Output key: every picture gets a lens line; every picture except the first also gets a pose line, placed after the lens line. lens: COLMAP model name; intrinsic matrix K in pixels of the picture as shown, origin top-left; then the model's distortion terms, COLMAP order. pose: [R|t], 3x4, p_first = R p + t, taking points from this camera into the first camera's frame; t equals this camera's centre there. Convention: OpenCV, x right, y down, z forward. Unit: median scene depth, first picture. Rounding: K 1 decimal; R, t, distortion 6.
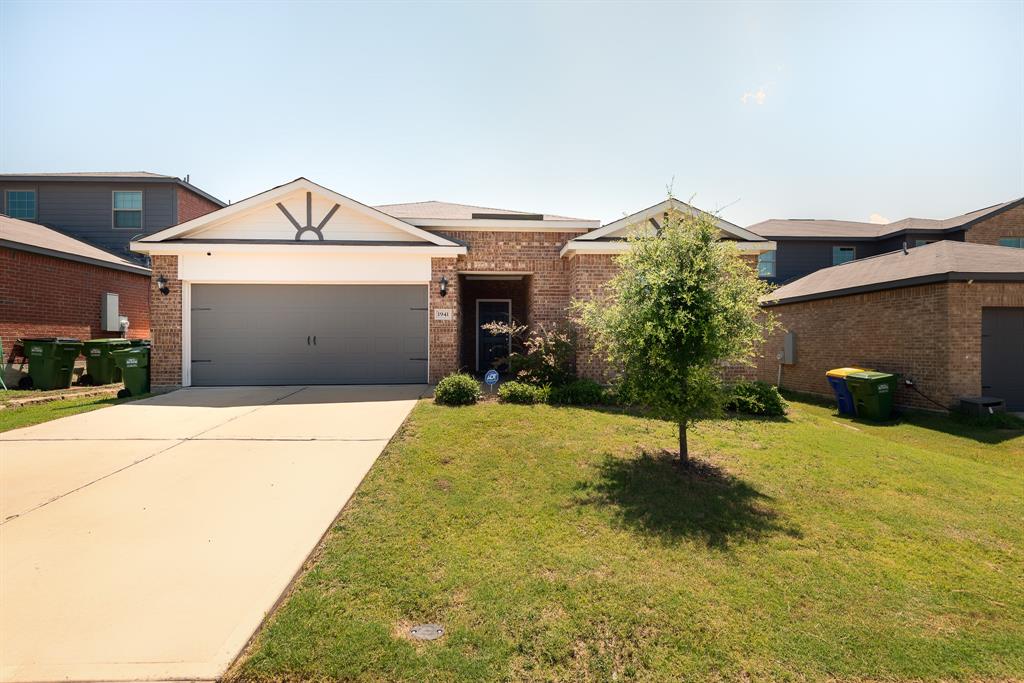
lens RADIAL K [[467.4, 0, 511.9], [0, 467.4, 345.8], [0, 0, 1]] dist [0.014301, -0.000065]
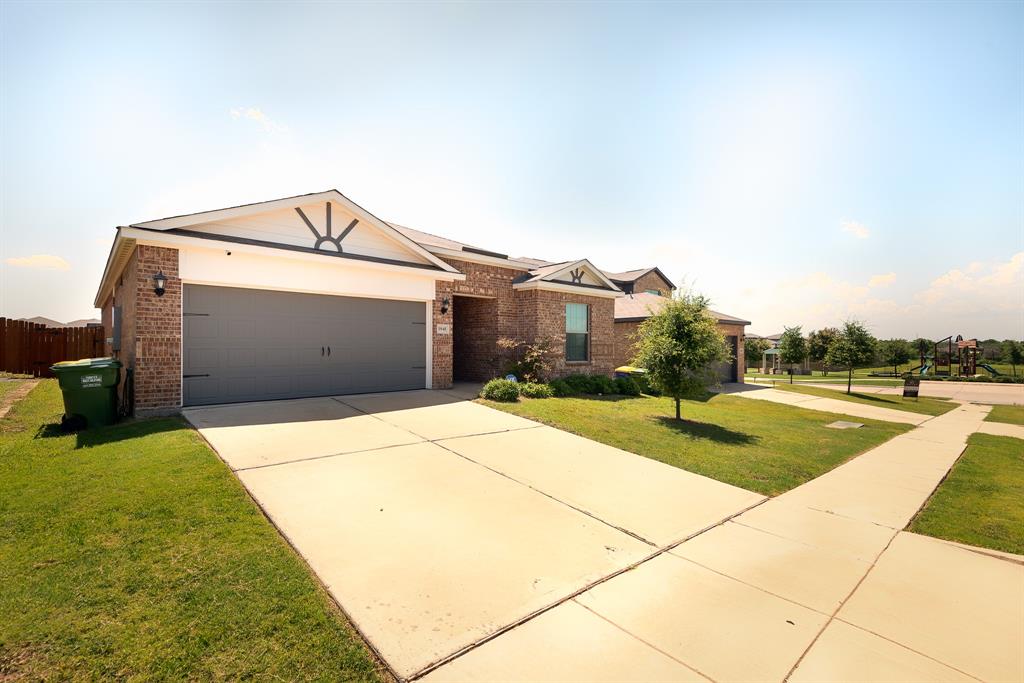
lens RADIAL K [[467.4, 0, 510.3], [0, 467.4, 344.2], [0, 0, 1]] dist [0.014301, -0.000065]
pose [[0.766585, 0.008537, 0.642087, -0.774018], [-0.008392, 0.999959, -0.003276, -0.026266], [-0.642089, -0.002877, 0.766625, -0.011310]]
